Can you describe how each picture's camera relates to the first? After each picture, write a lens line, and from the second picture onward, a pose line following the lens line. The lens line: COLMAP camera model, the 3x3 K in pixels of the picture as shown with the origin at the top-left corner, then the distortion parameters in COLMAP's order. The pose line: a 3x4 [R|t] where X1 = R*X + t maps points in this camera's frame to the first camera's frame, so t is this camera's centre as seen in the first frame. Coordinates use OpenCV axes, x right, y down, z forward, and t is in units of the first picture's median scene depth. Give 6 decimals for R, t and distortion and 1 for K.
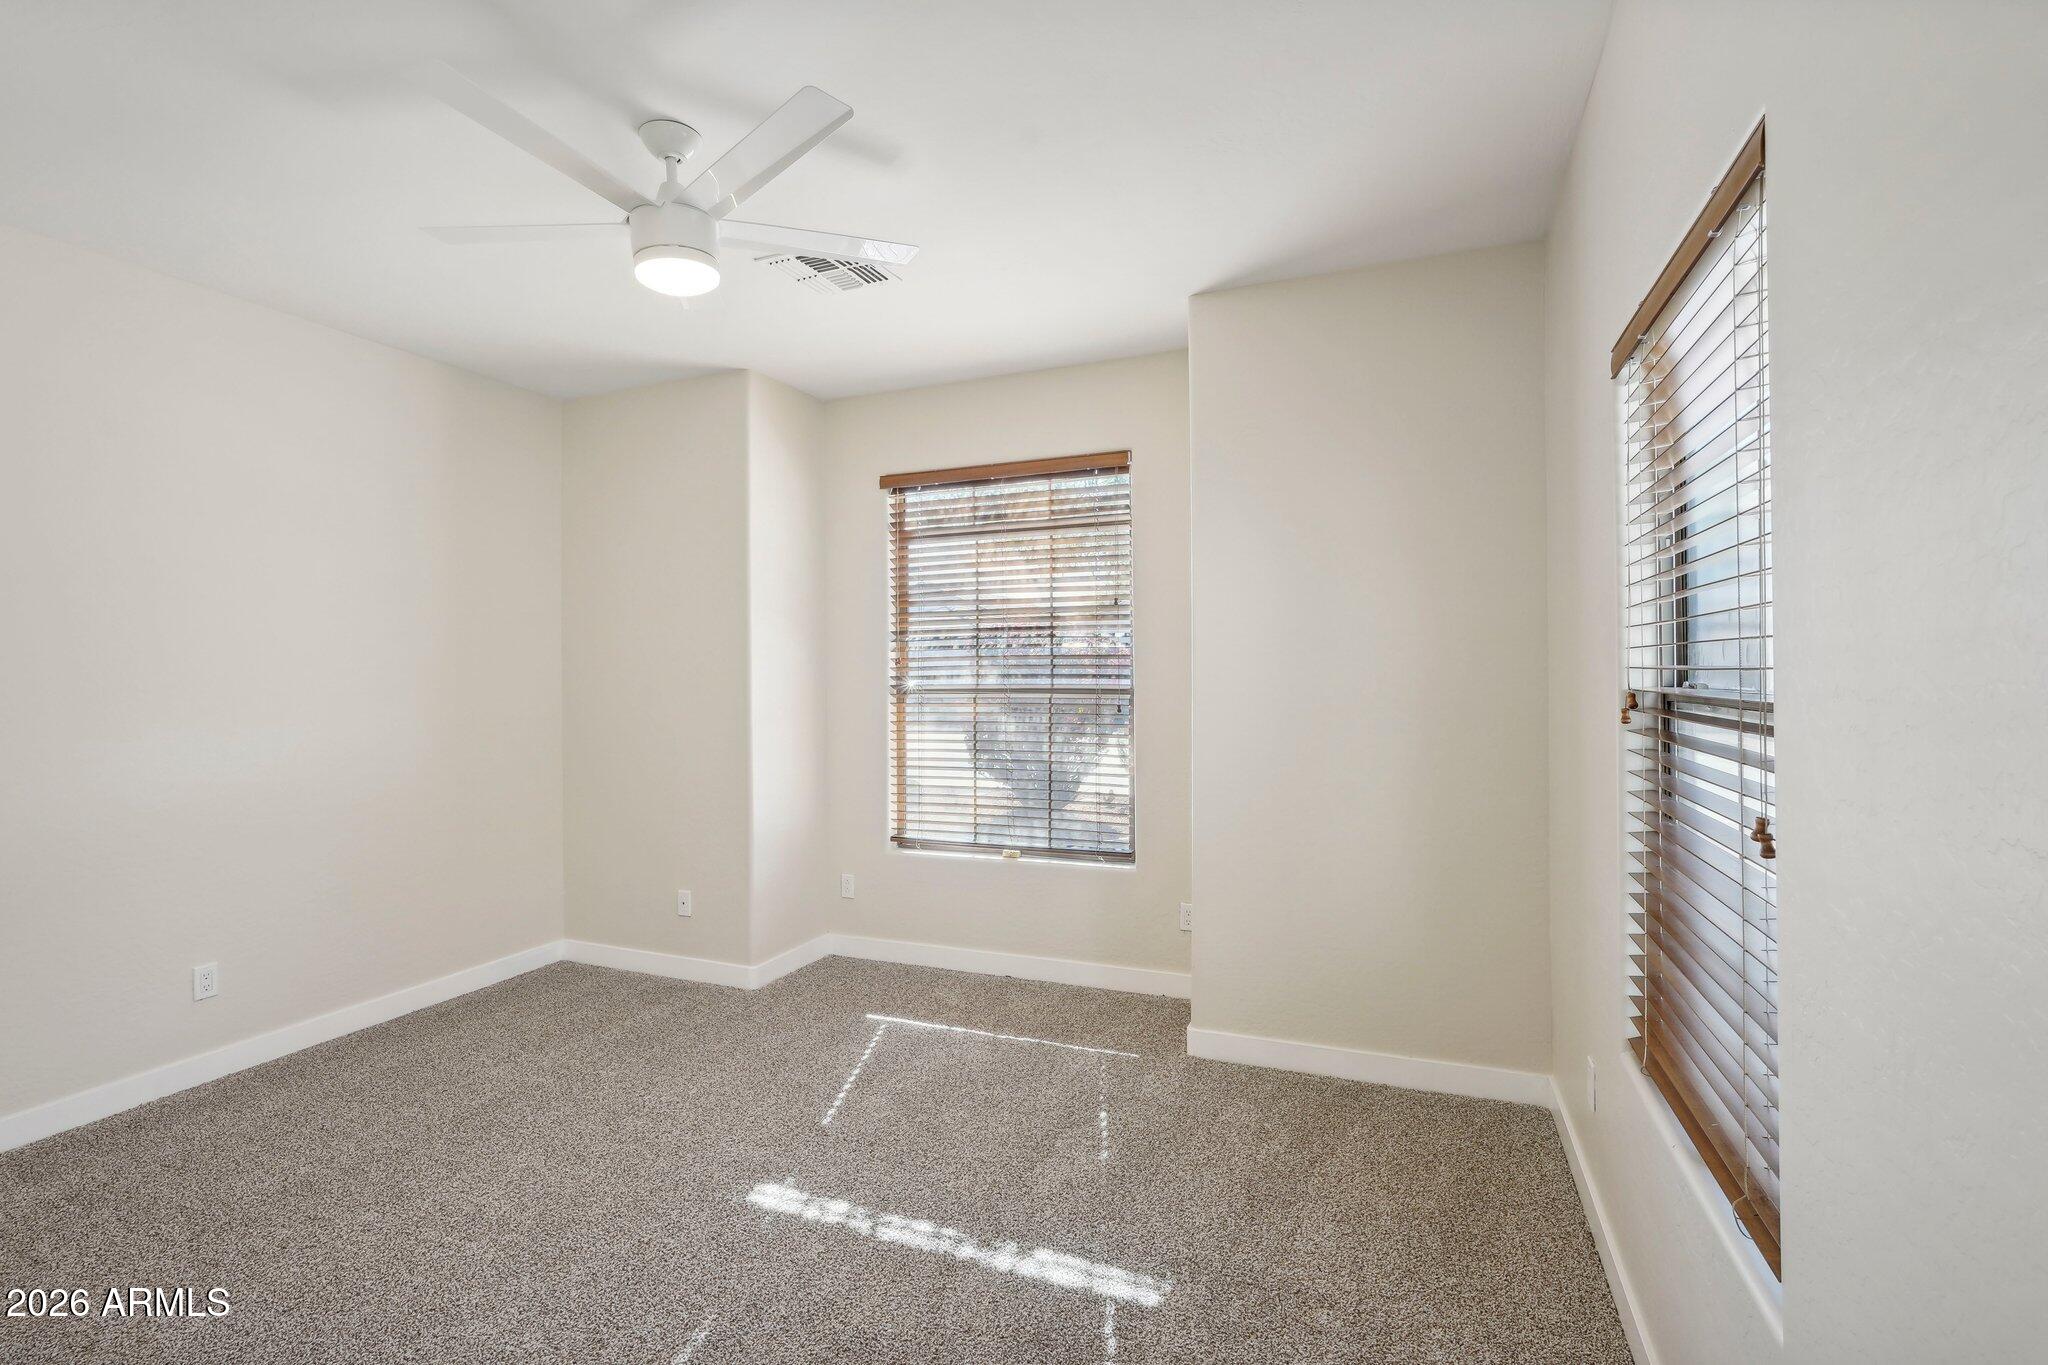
lens RADIAL K [[934.1, 0, 1032.5], [0, 934.1, 671.4], [0, 0, 1]] dist [0.001434, 0.001360]
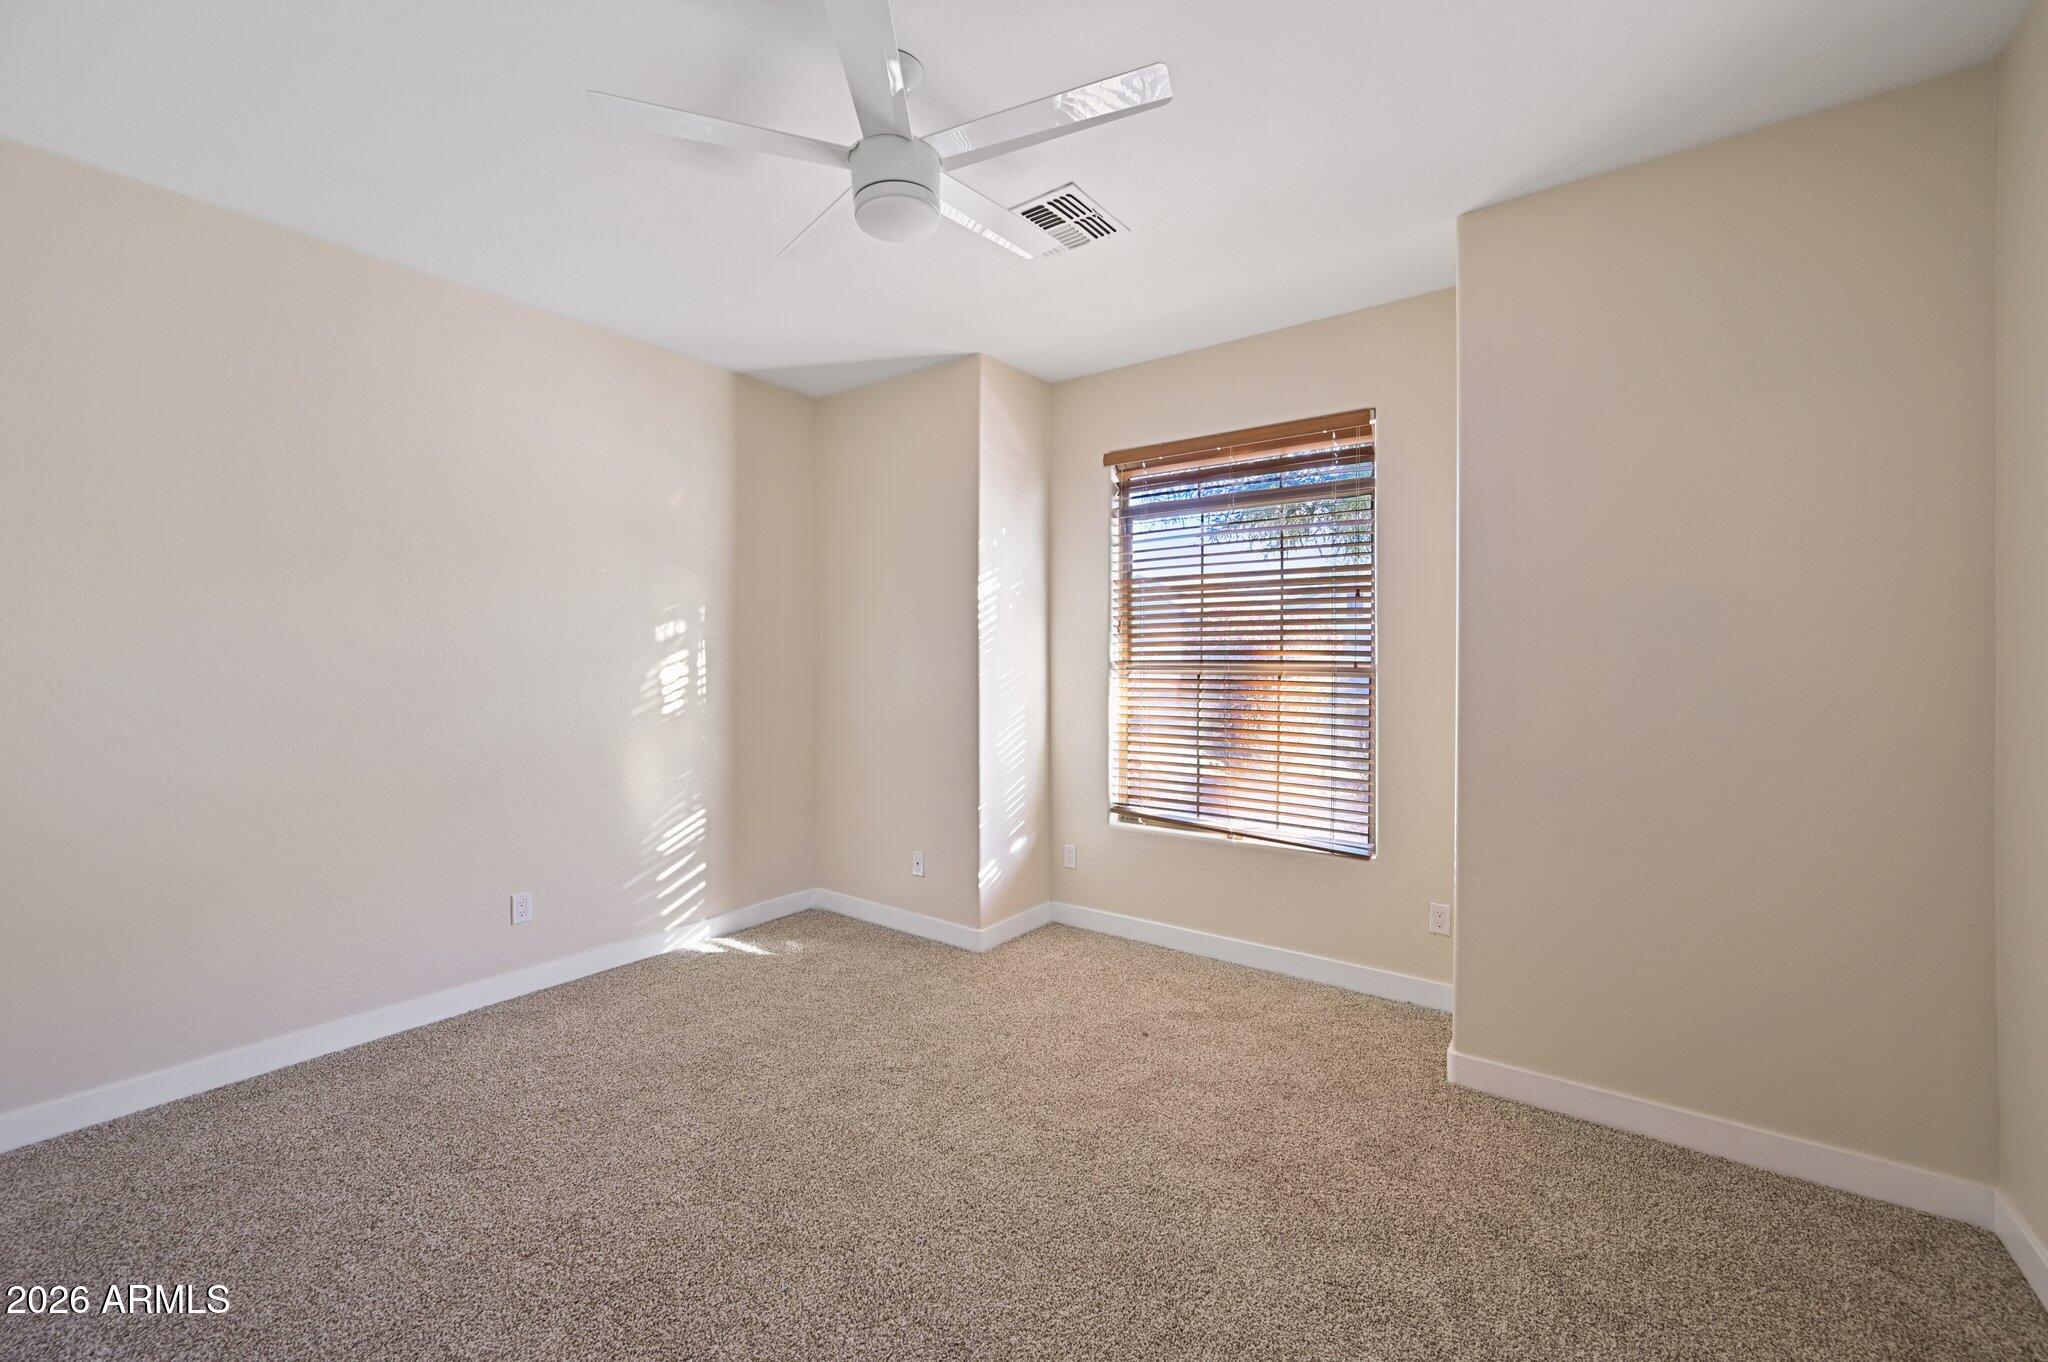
lens RADIAL K [[824.5, 0, 1017.3], [0, 824.5, 666.2], [0, 0, 1]] dist [0.002416, -0.000178]
pose [[0.965633, 0.009914, -0.259719, -0.025375], [-0.007075, 0.999905, 0.011864, 0.013187], [0.259812, -0.009618, 0.965611, 0.137652]]
